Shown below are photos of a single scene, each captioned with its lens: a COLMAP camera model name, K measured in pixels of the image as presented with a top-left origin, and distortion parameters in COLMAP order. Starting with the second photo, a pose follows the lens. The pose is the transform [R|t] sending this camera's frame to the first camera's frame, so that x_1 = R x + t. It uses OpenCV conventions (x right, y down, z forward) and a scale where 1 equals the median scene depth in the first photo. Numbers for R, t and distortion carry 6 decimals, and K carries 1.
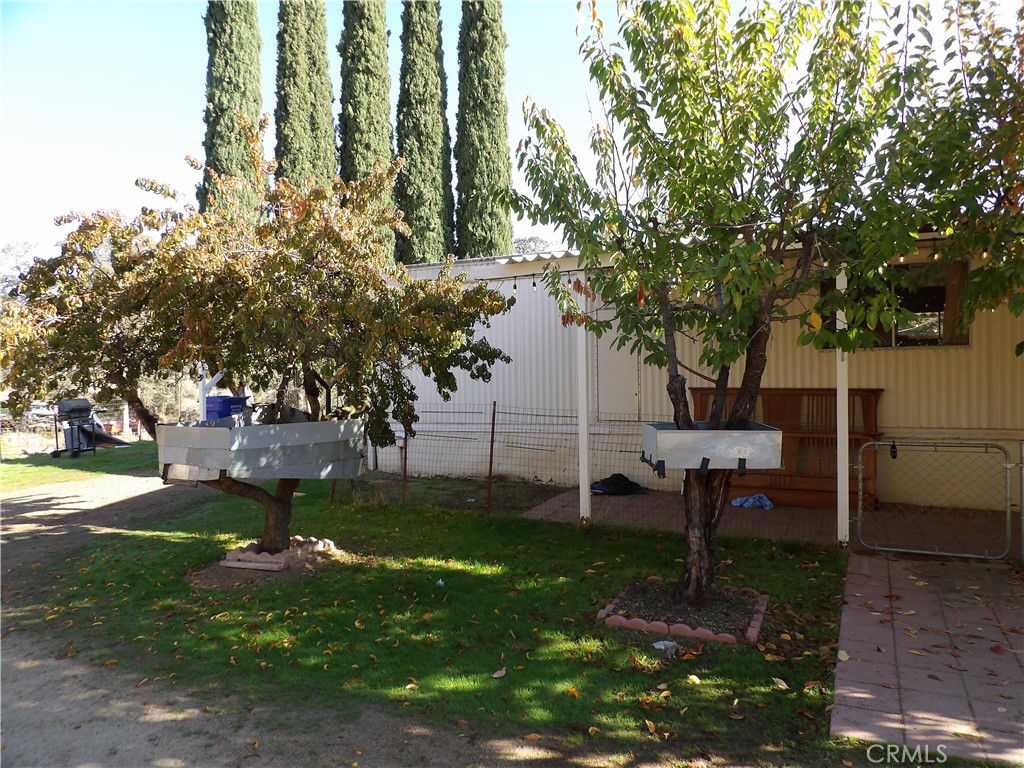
lens RADIAL K [[735.6, 0, 515.5], [0, 735.6, 390.5], [0, 0, 1]] dist [-0.043467, 0.055164]
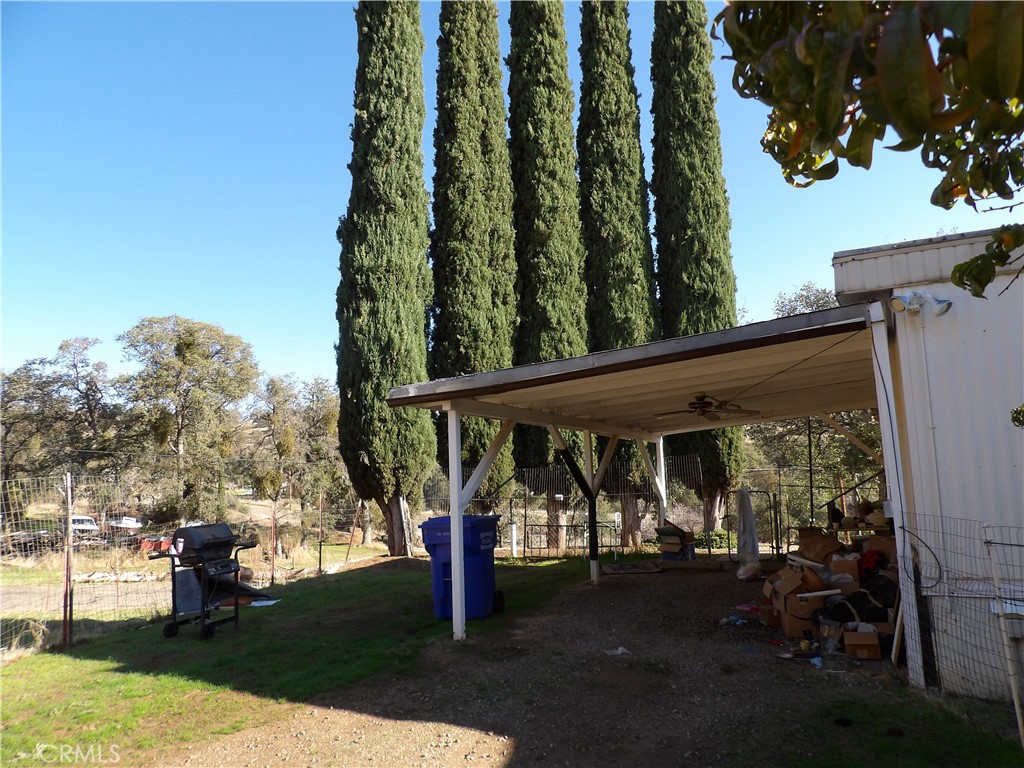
lens RADIAL K [[735.6, 0, 512.0], [0, 735.6, 384.3], [0, 0, 1]] dist [-0.043467, 0.055164]
pose [[0.998985, -0.017607, -0.041449, -0.215500], [0.011099, 0.988272, -0.152297, -0.003405], [0.043645, 0.151682, 0.987465, 0.279416]]
